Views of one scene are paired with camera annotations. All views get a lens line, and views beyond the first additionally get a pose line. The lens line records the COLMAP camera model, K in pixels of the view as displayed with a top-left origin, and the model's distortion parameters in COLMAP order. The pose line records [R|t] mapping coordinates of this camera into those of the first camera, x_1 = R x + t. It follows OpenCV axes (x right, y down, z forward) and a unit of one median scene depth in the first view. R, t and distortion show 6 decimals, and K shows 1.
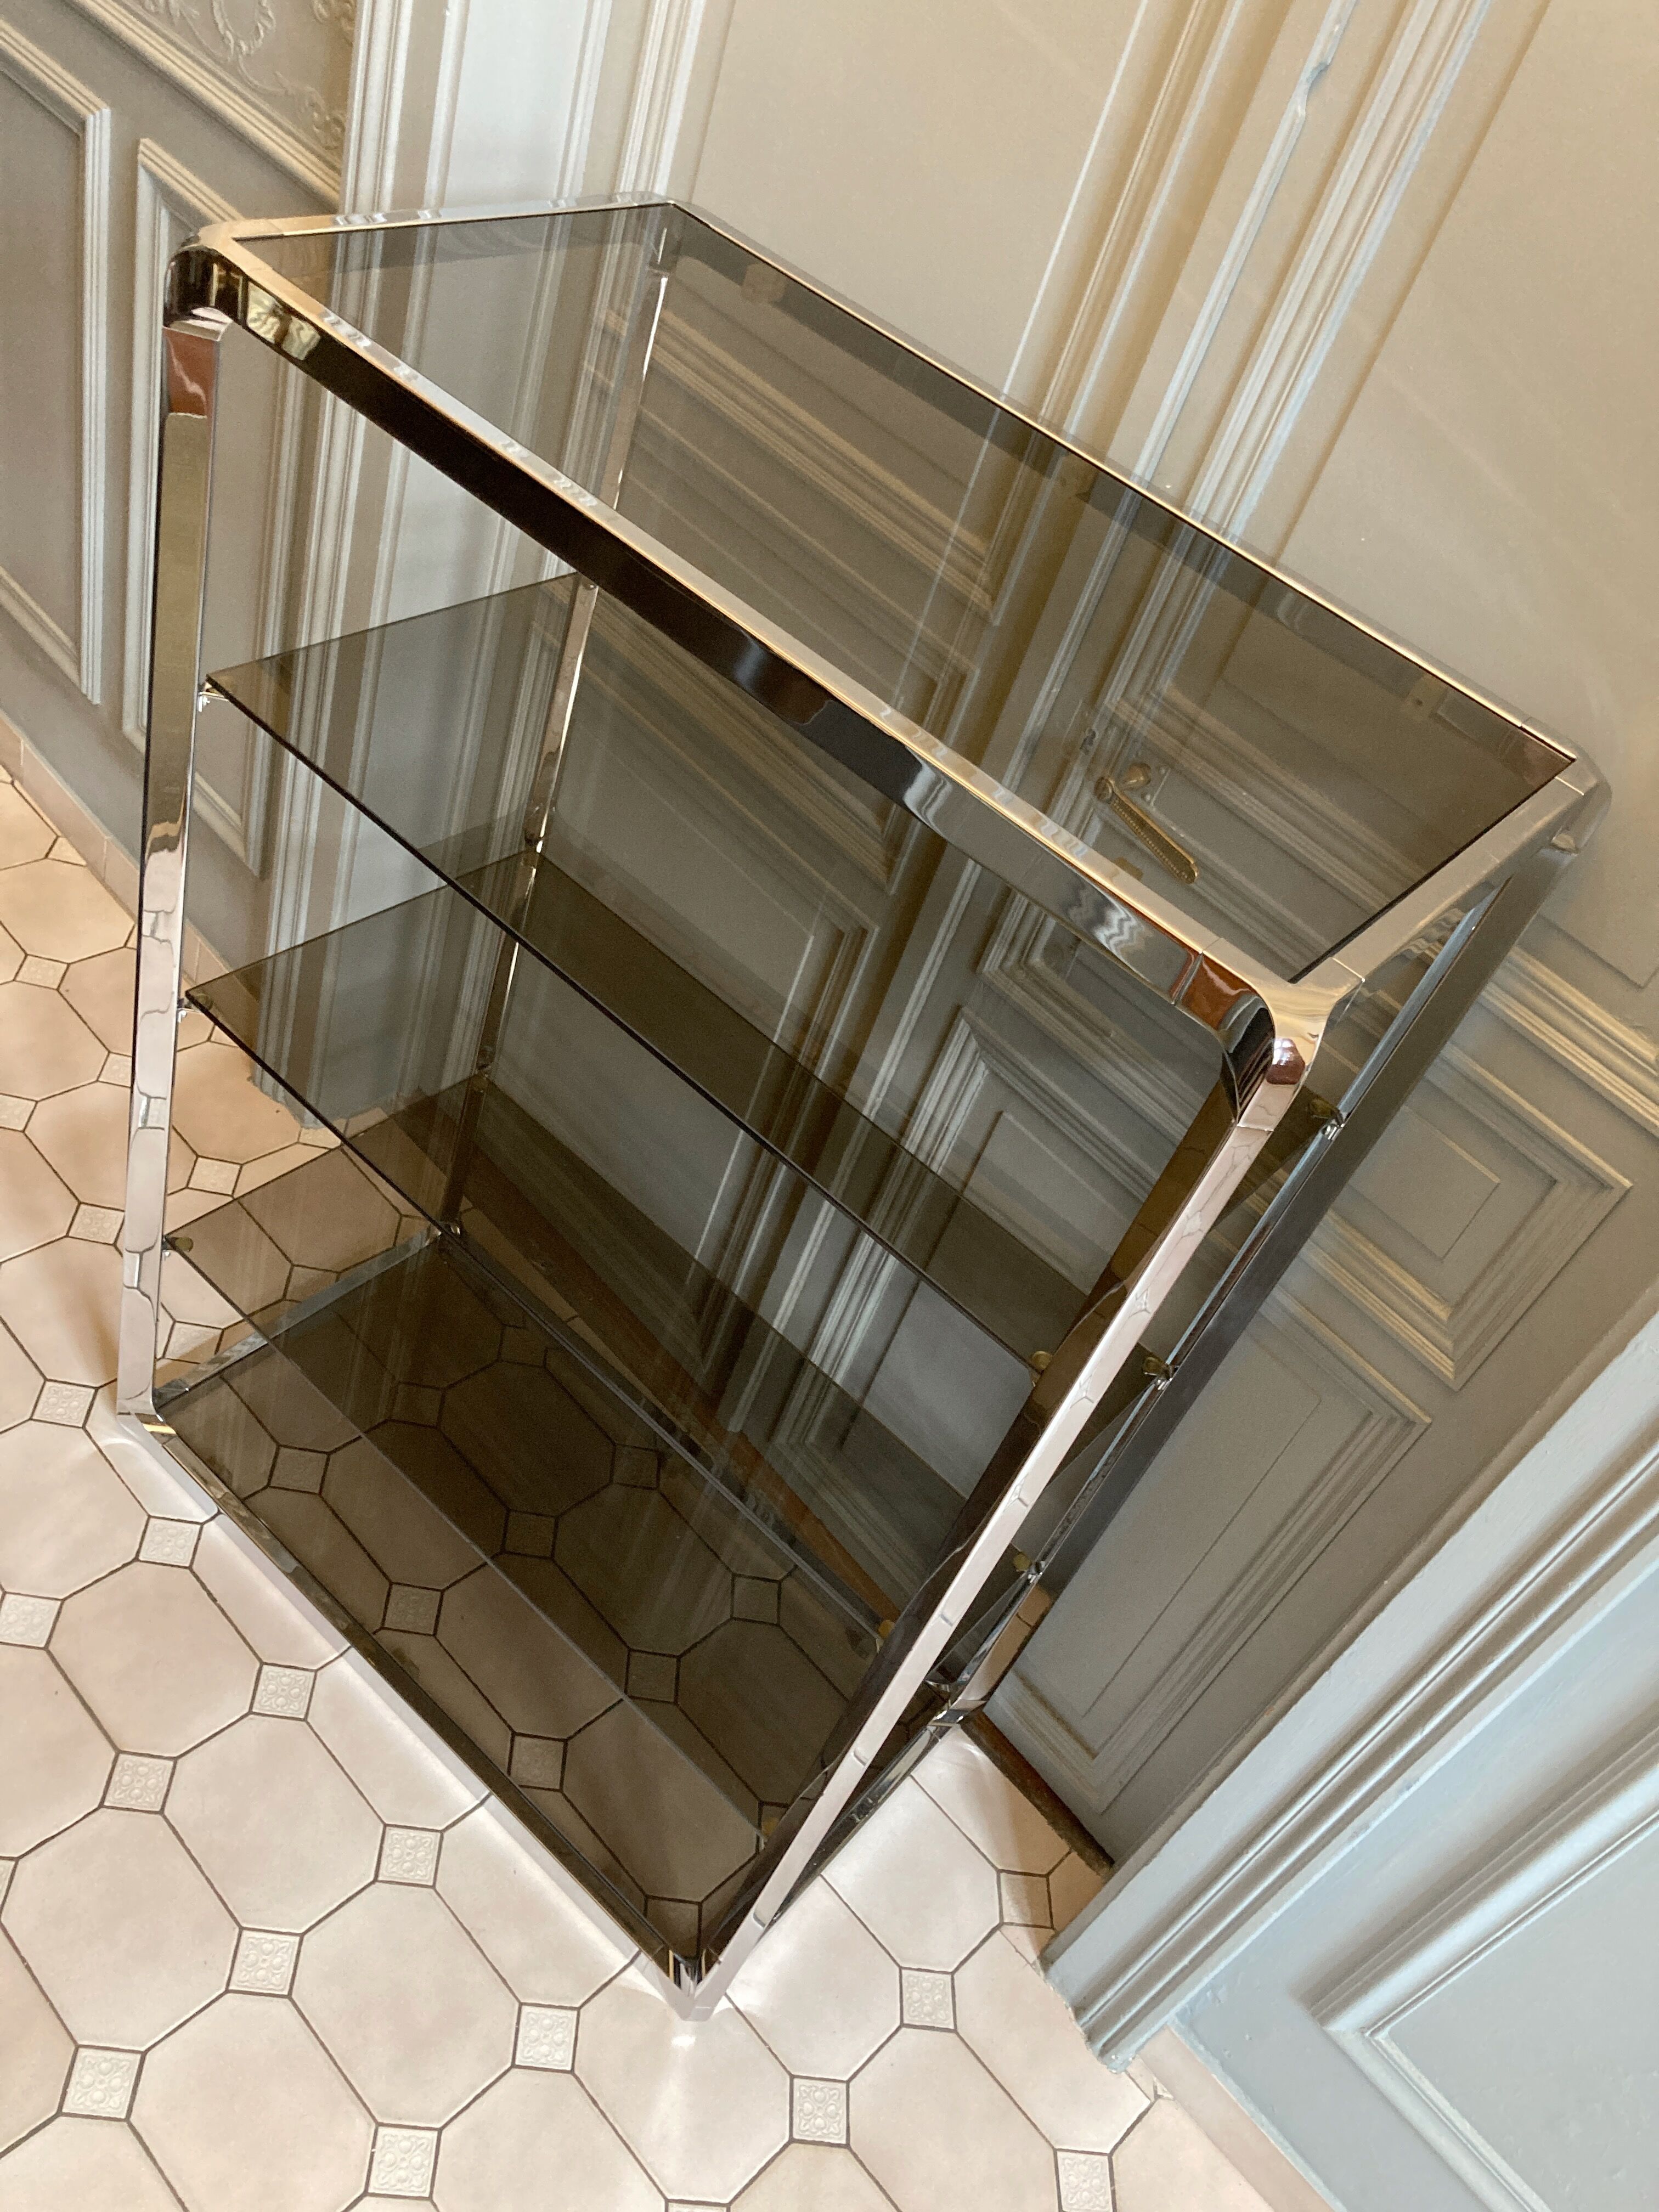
lens RADIAL K [[1824.0, 0, 829.5], [0, 1824.0, 1106.0], [0, 0, 1]] dist [0.013072, -0.000586]
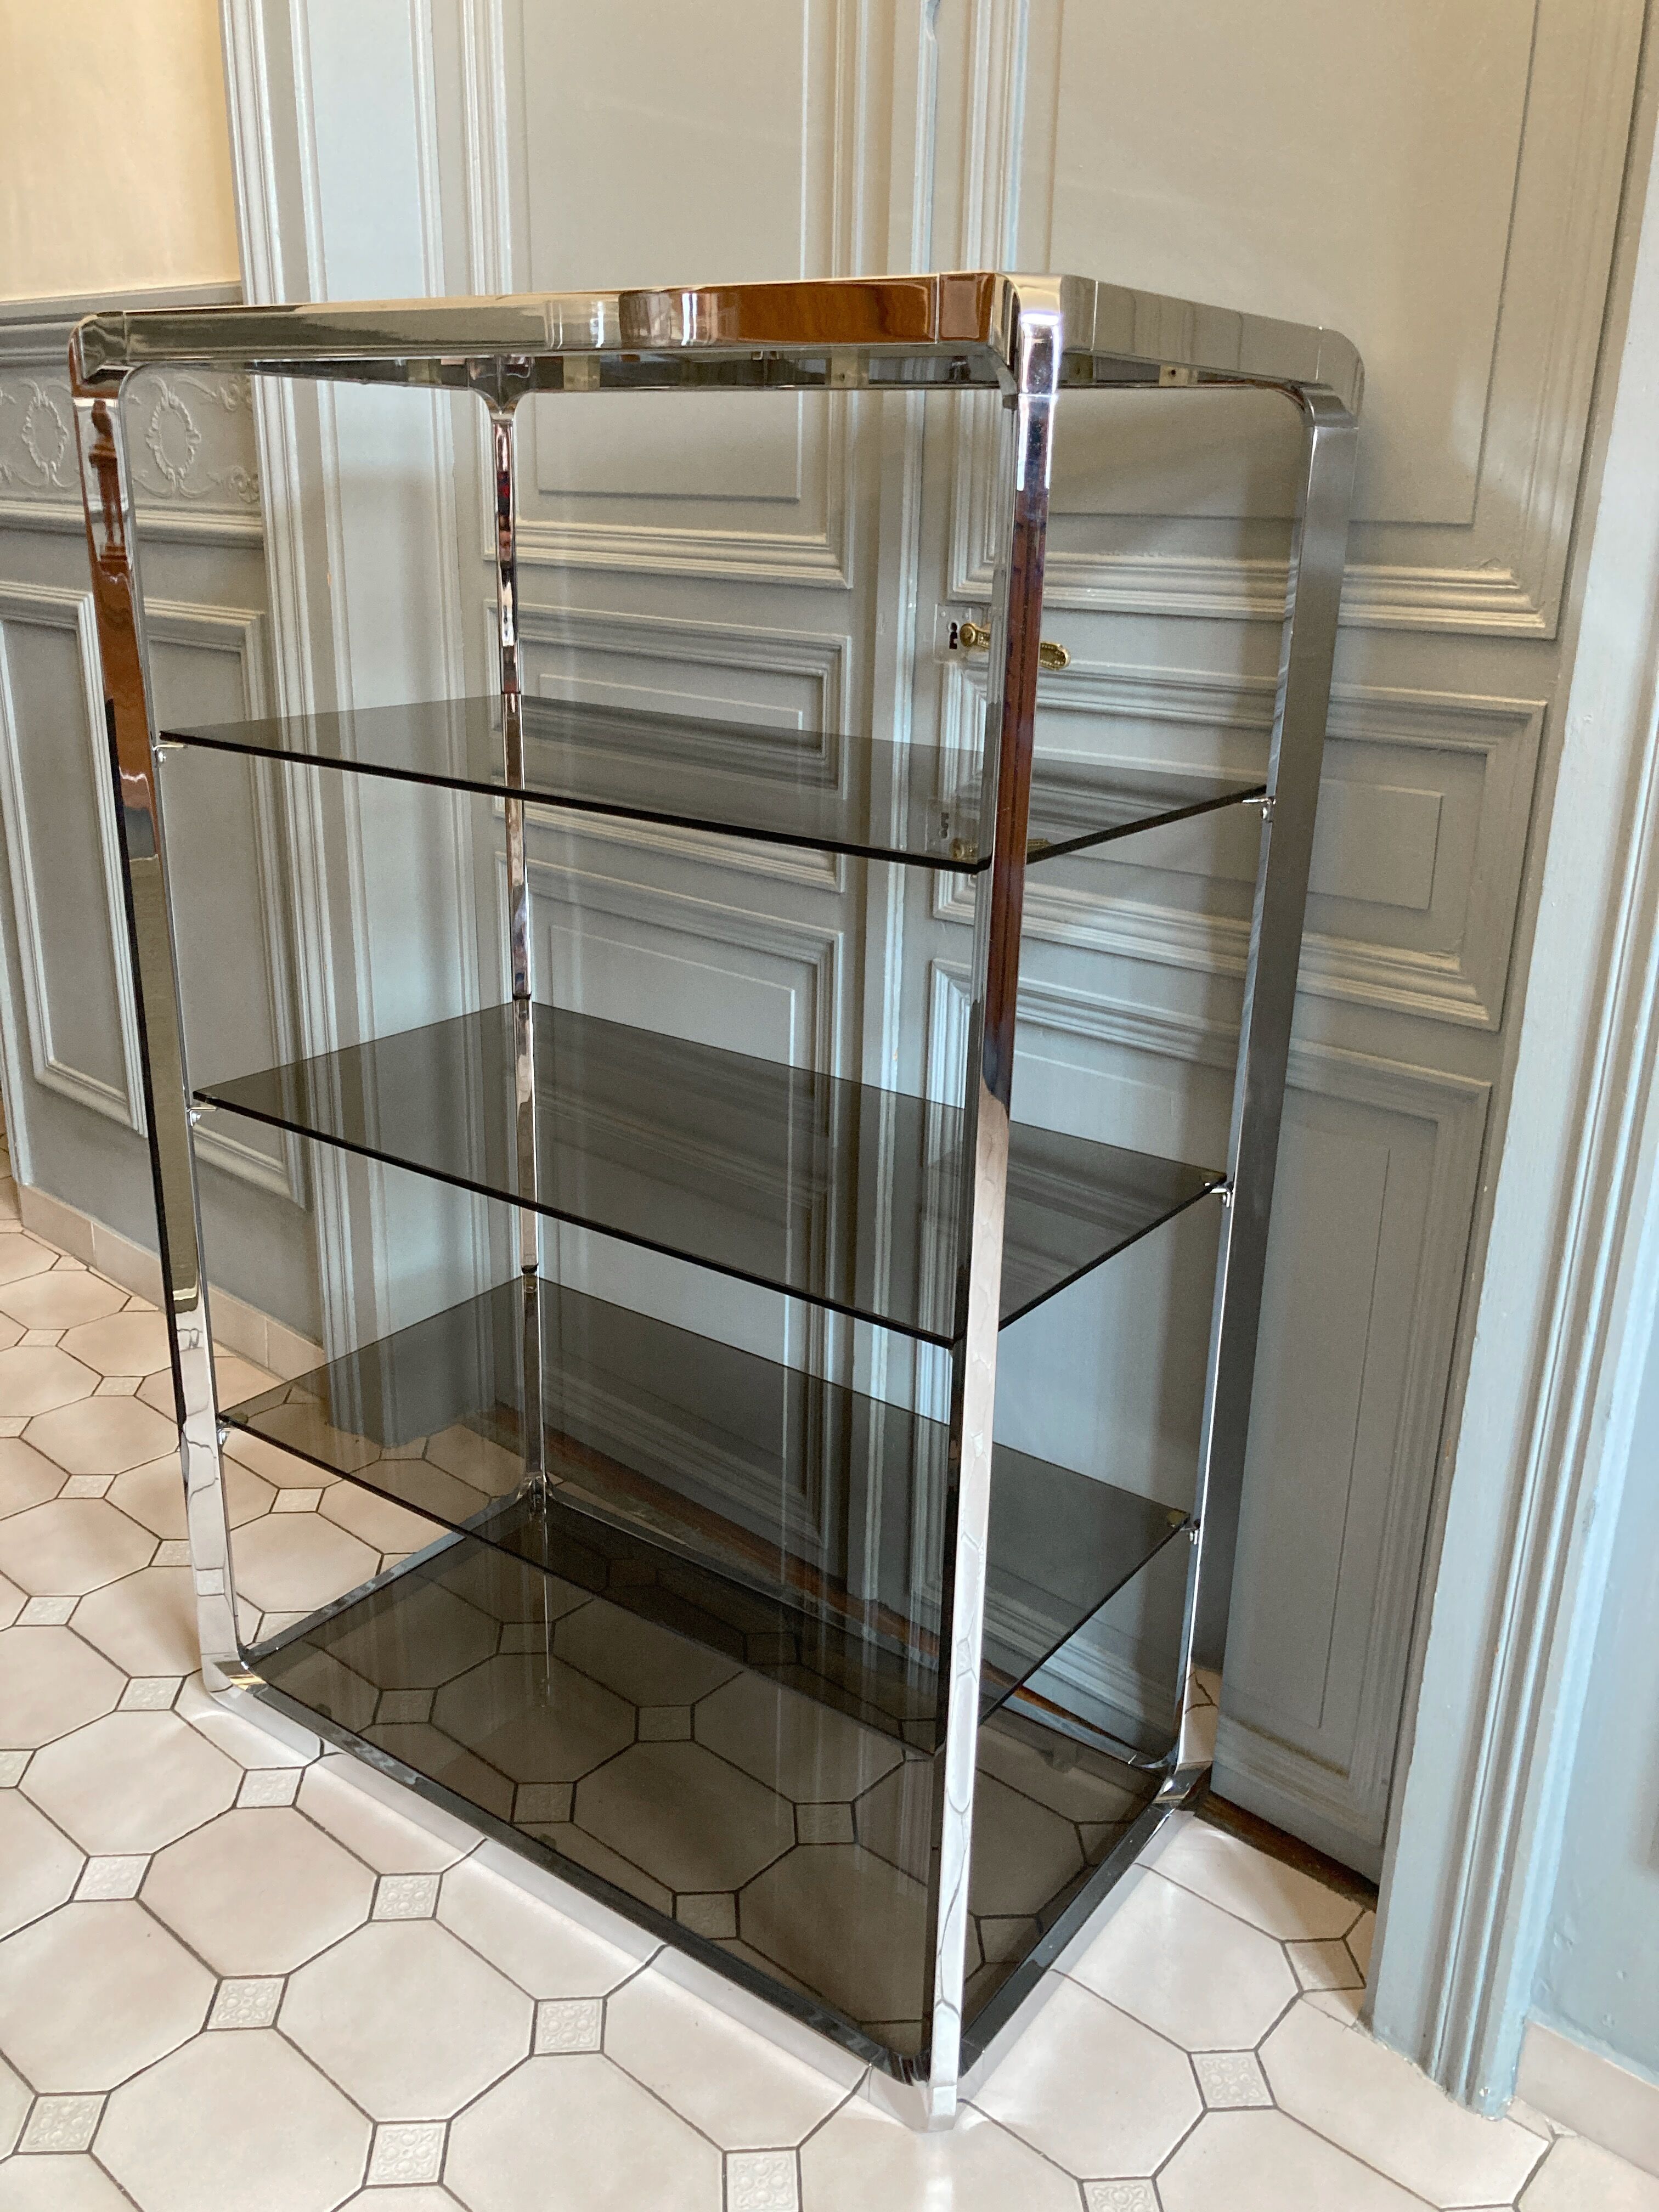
lens RADIAL K [[1818.3, 0, 839.6], [0, 1818.3, 1089.0], [0, 0, 1]] dist [0.012712, 0.001409]
pose [[0.964037, -0.265498, -0.011990, 0.013593], [0.238021, 0.882578, -0.405464, 0.403416], [0.118232, 0.388029, 0.914032, 0.086658]]
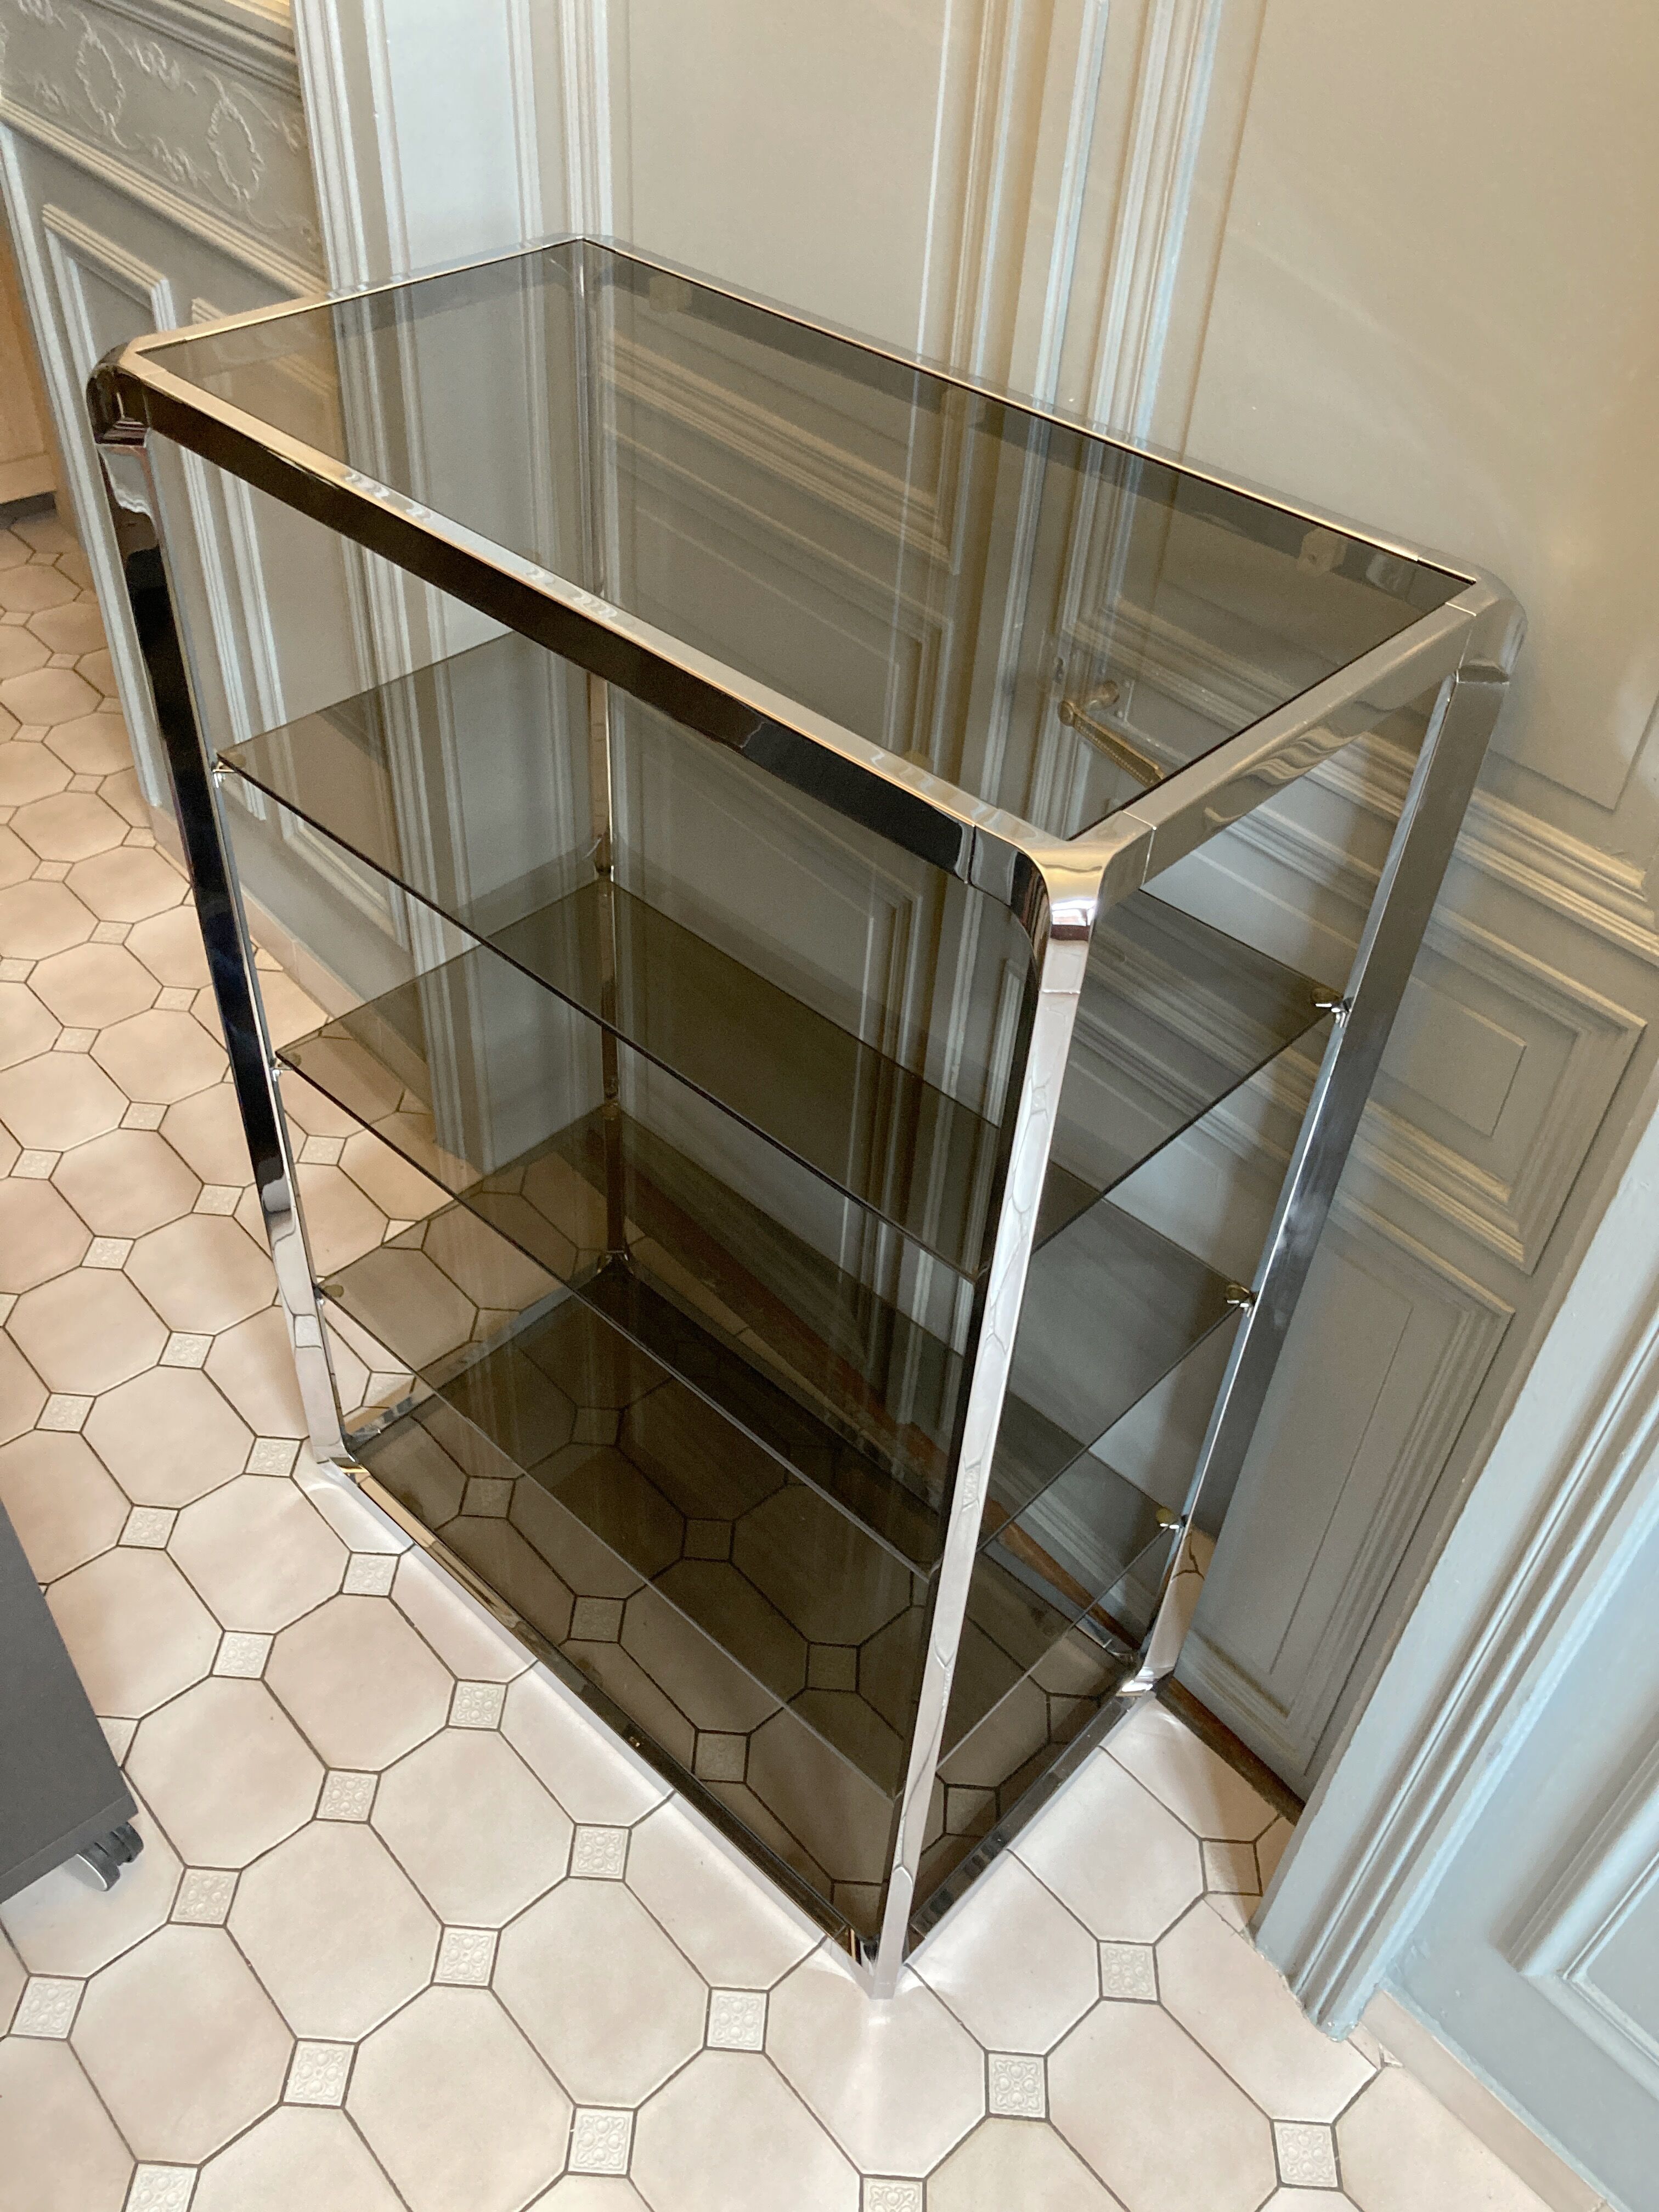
lens RADIAL K [[1830.4, 0, 815.7], [0, 1830.4, 1105.5], [0, 0, 1]] dist [0.009753, 0.006166]
pose [[0.971647, -0.136548, -0.193022, 0.149156], [0.131136, 0.990533, -0.040602, 0.049846], [0.196739, 0.014138, 0.980354, -0.000336]]
